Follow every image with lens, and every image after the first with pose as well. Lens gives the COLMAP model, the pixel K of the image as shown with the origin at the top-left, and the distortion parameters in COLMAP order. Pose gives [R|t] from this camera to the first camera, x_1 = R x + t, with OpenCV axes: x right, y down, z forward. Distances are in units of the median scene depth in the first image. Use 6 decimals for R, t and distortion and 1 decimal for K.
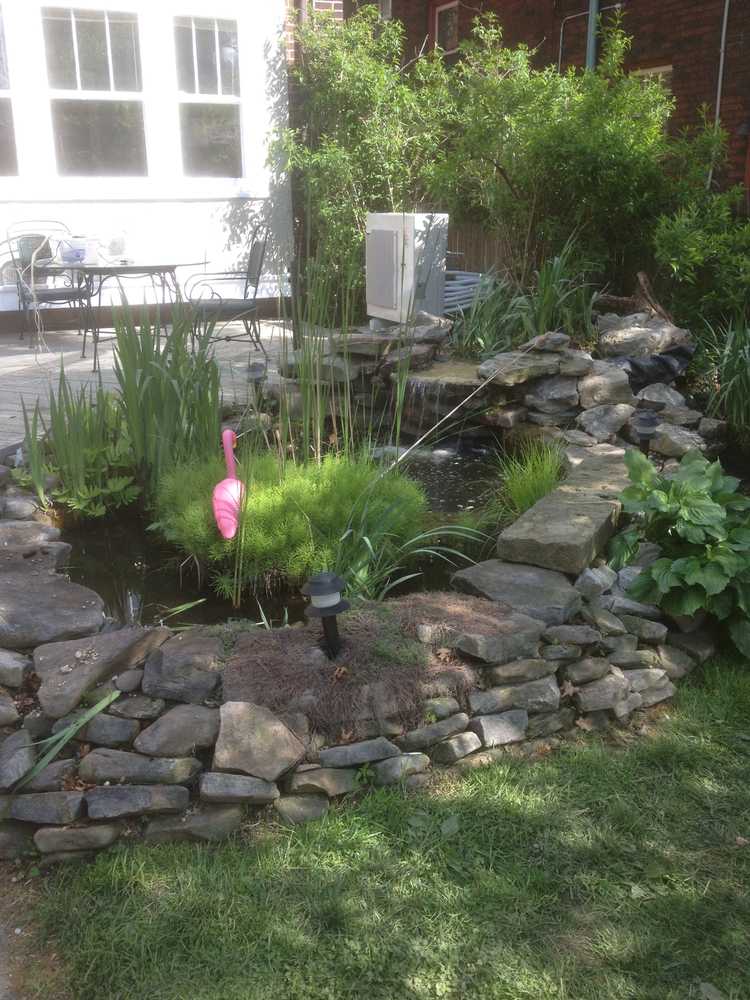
lens RADIAL K [[1004.9, 0, 421.0], [0, 1004.9, 503.9], [0, 0, 1]] dist [0.147179, -0.338240]
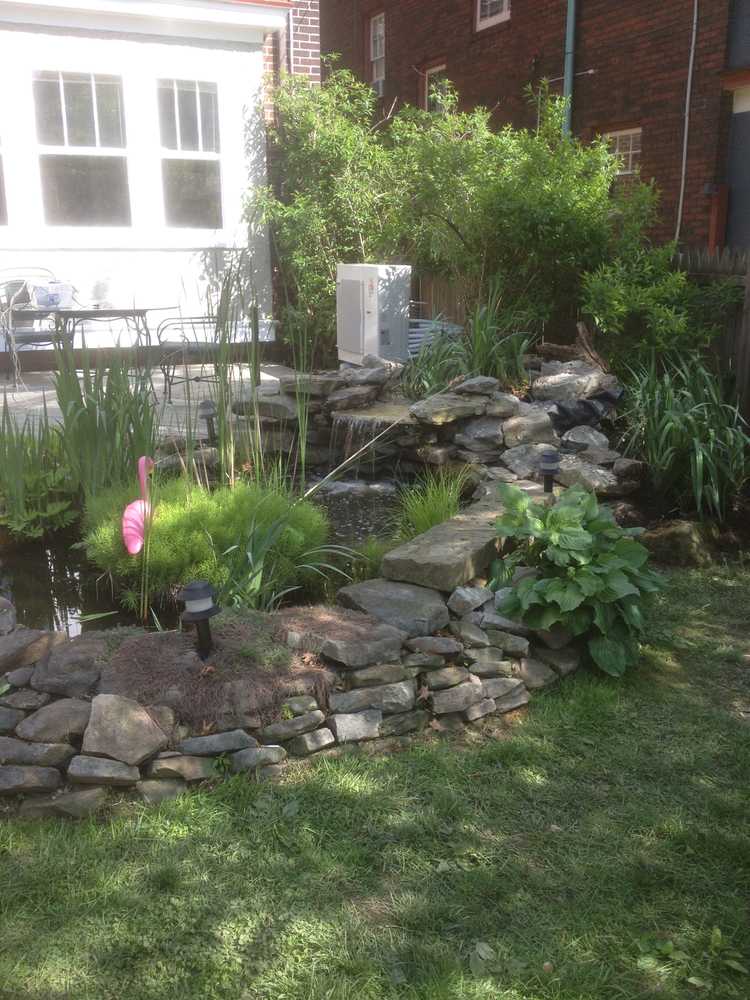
lens RADIAL K [[1020.9, 0, 421.6], [0, 1020.9, 494.3], [0, 0, 1]] dist [0.189852, -0.450460]
pose [[0.999448, 0.016282, -0.028966, 0.137053], [-0.017974, 0.998086, -0.059165, 0.027272], [0.027947, 0.059653, 0.997828, -0.098987]]
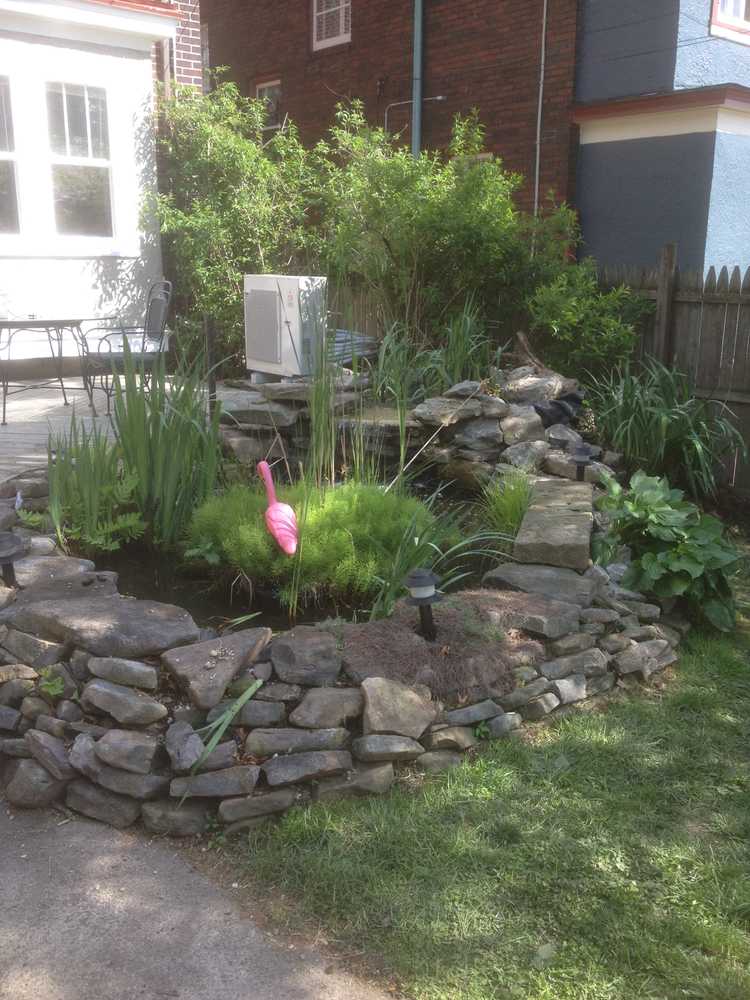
lens RADIAL K [[1020.9, 0, 421.6], [0, 1020.9, 494.3], [0, 0, 1]] dist [0.189852, -0.450460]
pose [[0.967694, -0.032371, 0.250042, -0.303822], [0.050699, 0.996450, -0.067208, 0.047135], [-0.246979, 0.077713, 0.965900, -0.135318]]
